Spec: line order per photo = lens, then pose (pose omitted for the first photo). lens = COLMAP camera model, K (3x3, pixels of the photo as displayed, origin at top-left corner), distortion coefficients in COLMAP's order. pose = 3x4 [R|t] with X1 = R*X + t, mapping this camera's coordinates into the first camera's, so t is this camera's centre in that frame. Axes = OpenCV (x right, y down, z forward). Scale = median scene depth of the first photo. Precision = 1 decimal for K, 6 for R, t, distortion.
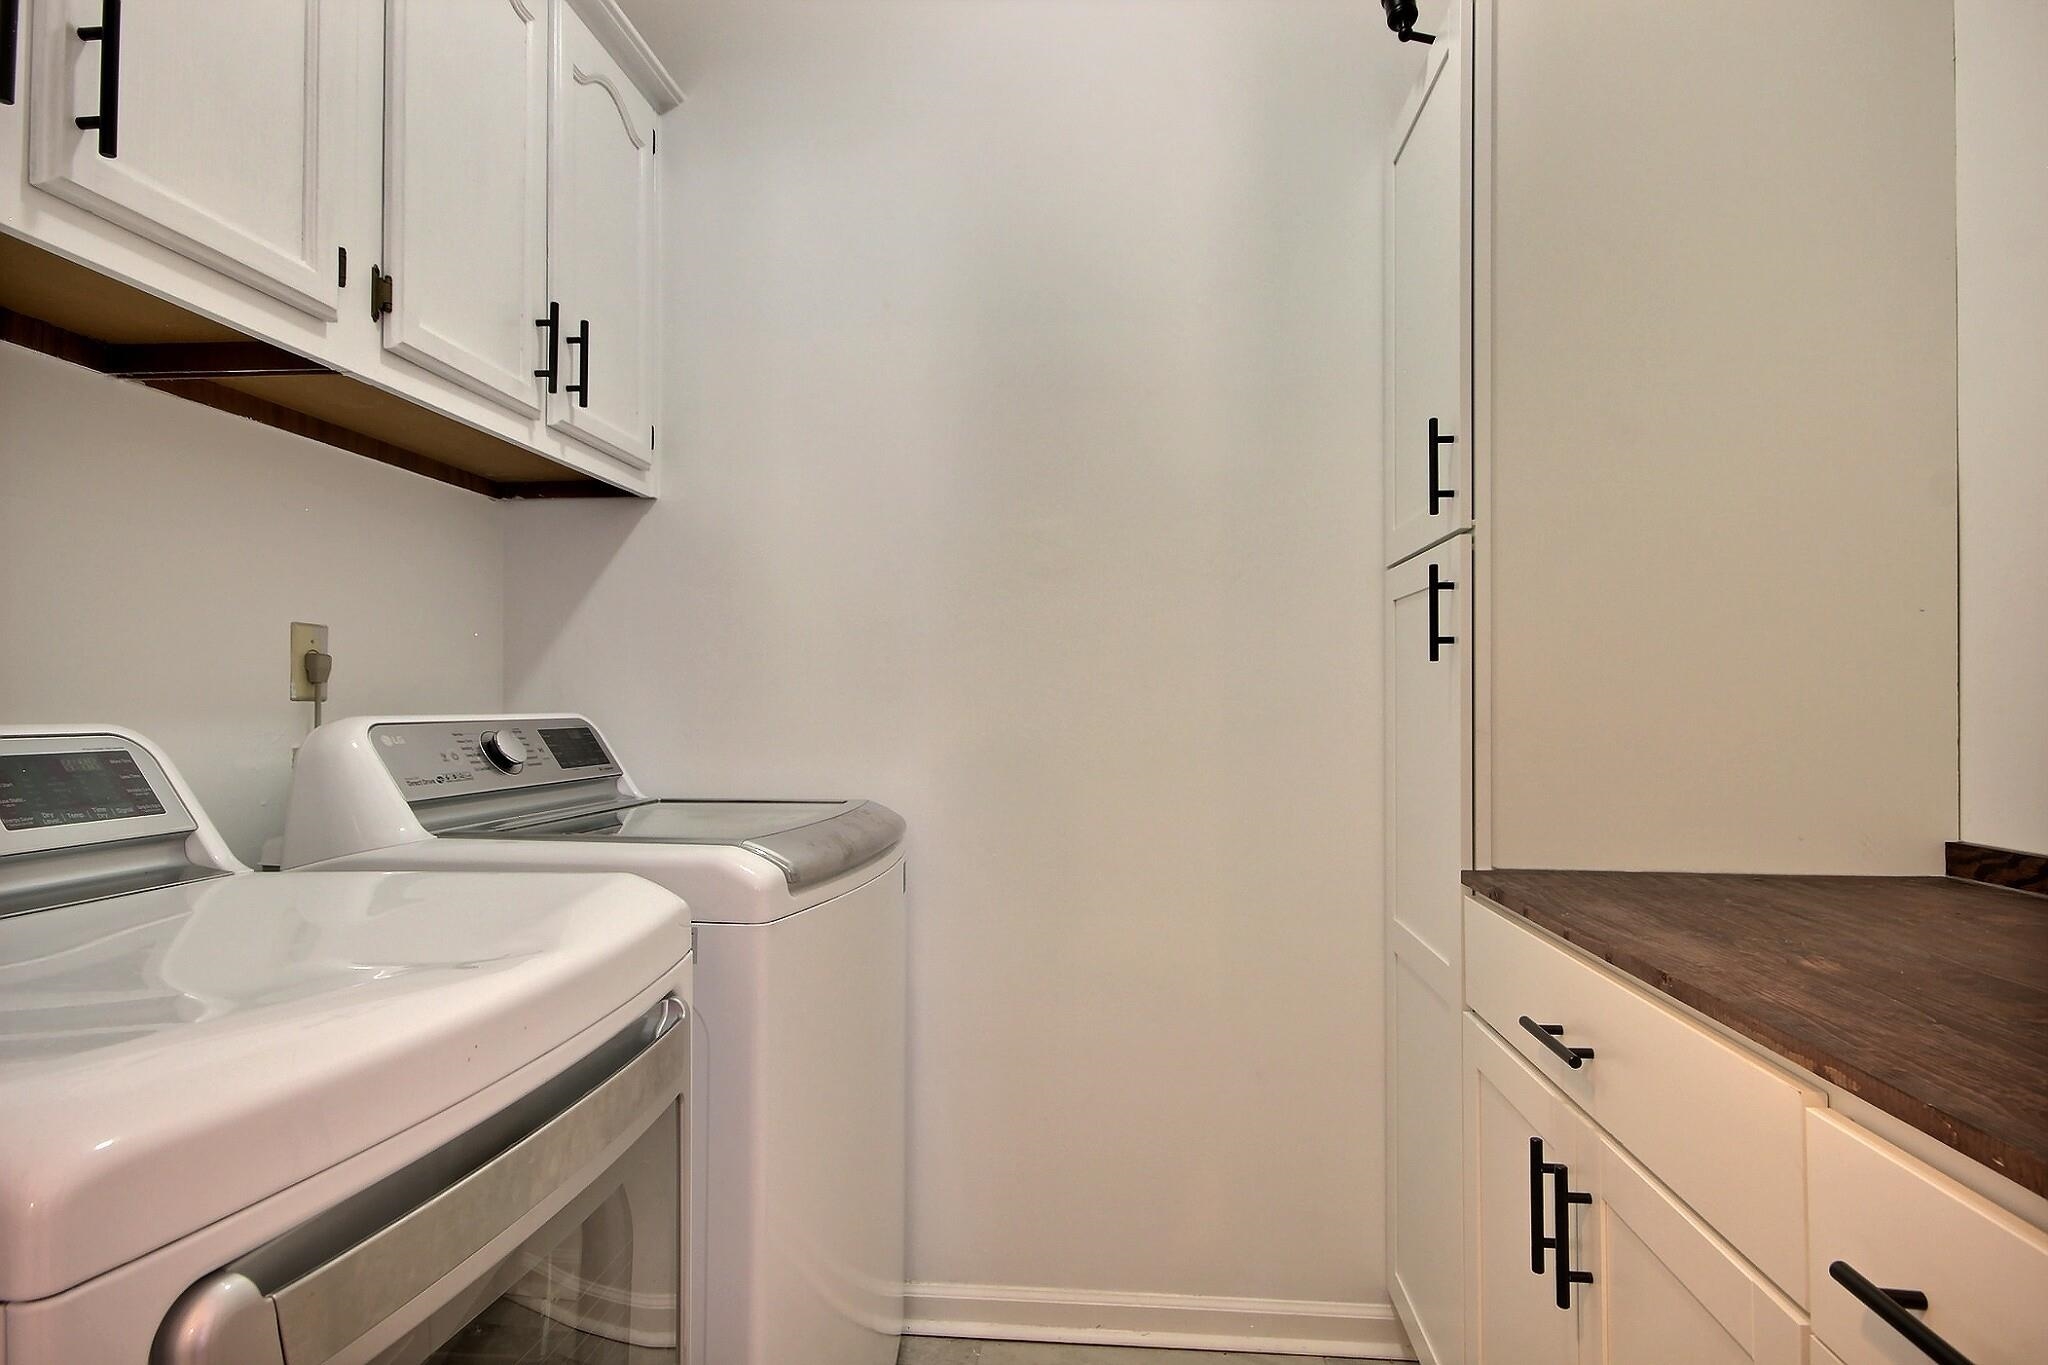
lens RADIAL K [[1095.1, 0, 1027.8], [0, 1095.1, 683.2], [0, 0, 1]] dist [0.013704, -0.000422]
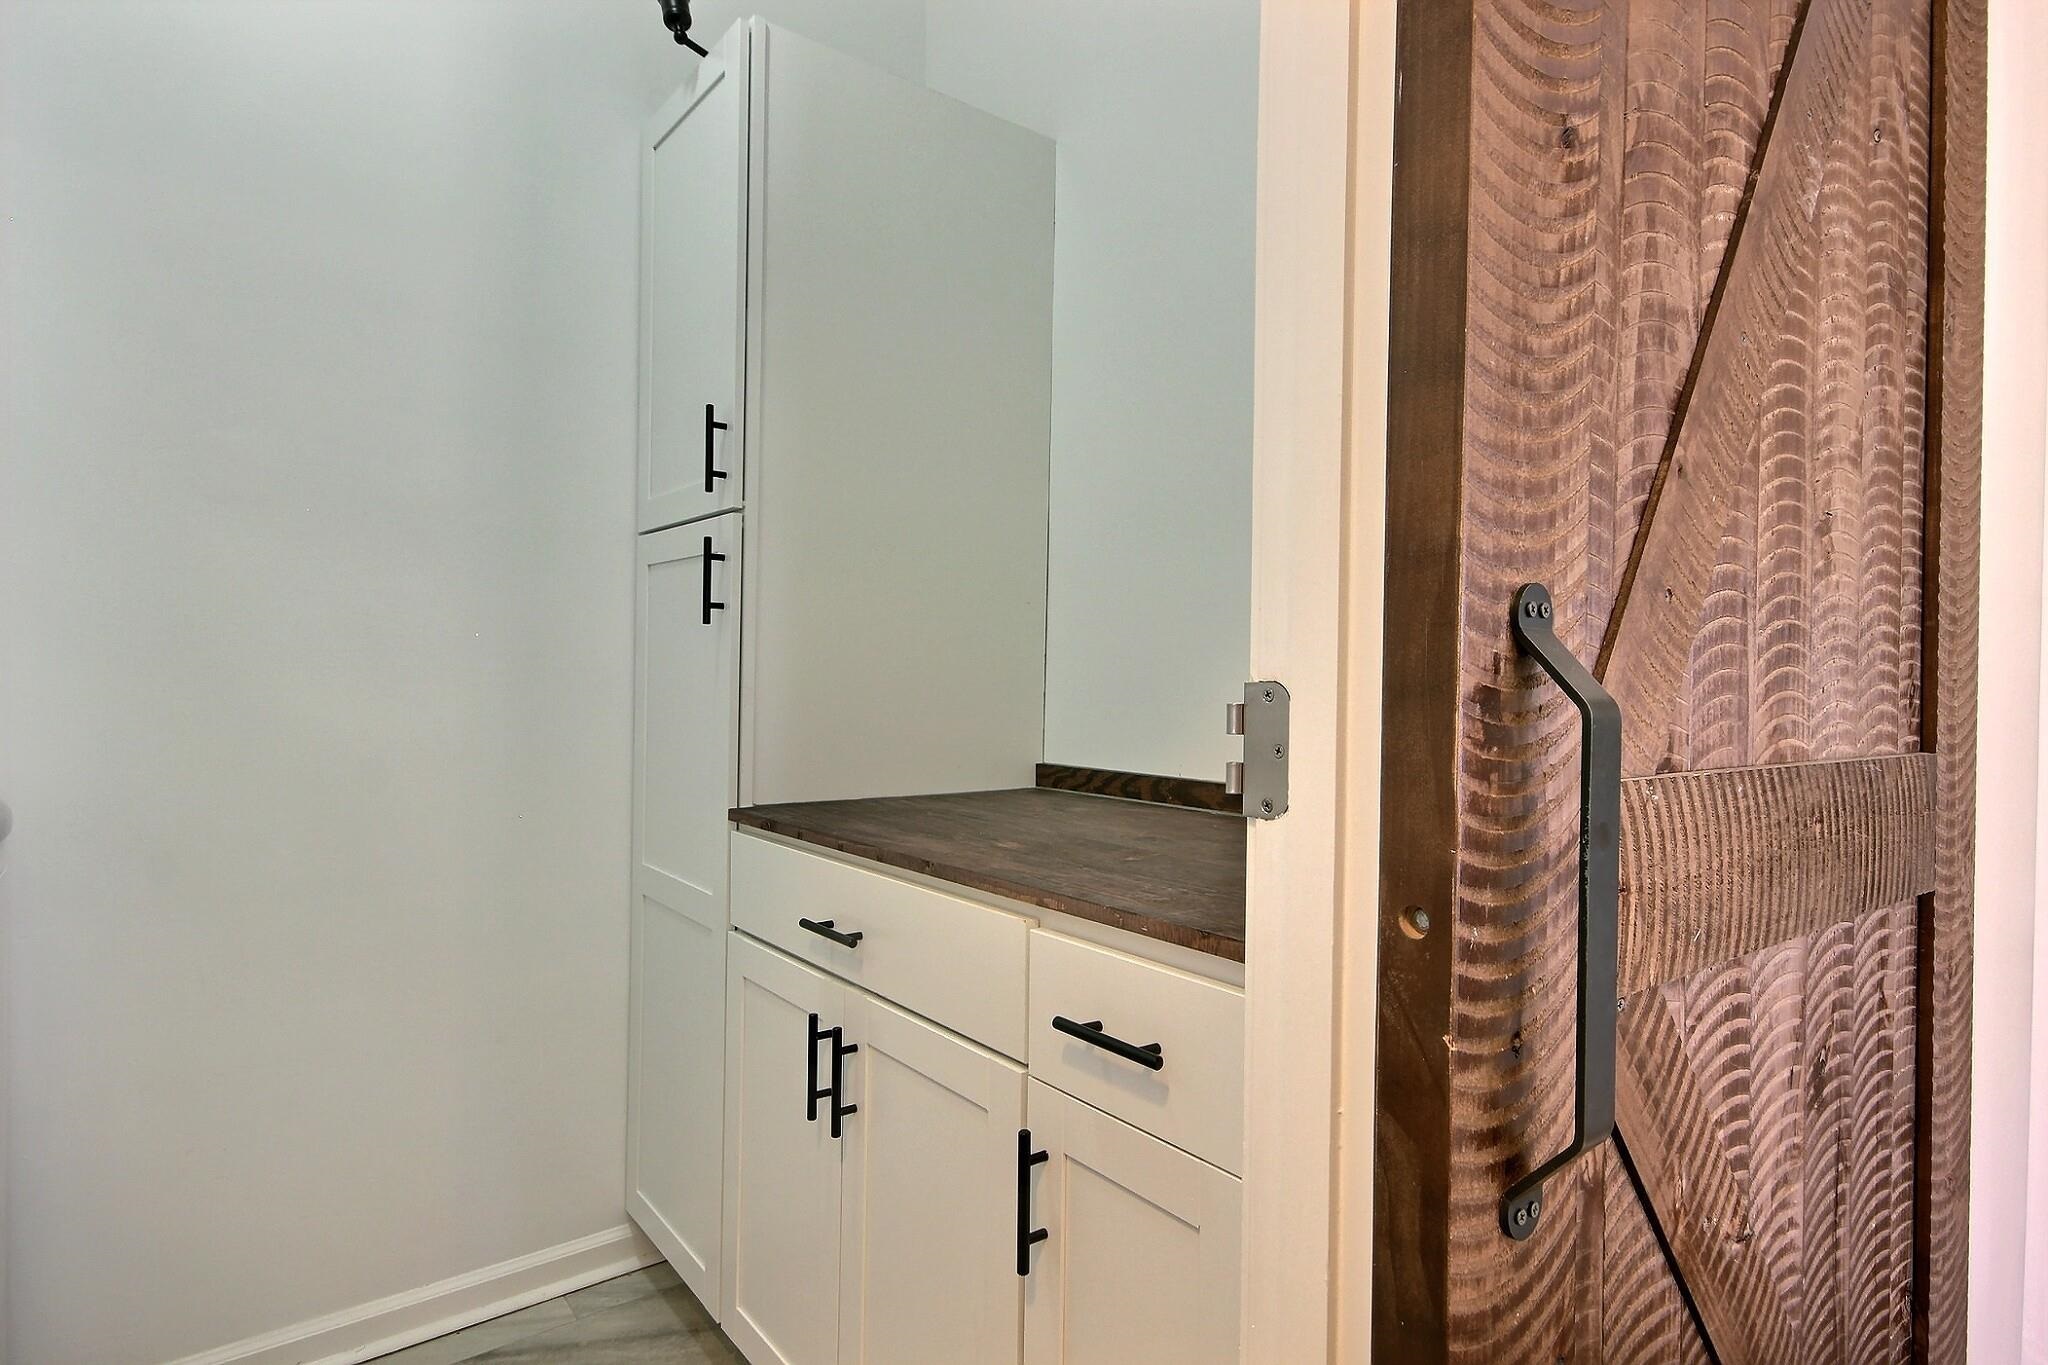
lens RADIAL K [[1095.1, 0, 1027.3], [0, 1095.1, 681.3], [0, 0, 1]] dist [0.013704, -0.000422]
pose [[0.732398, 0.007788, 0.680832, -0.163715], [-0.028420, 0.999413, 0.019140, 0.008277], [-0.680284, -0.033367, 0.732189, -0.042100]]
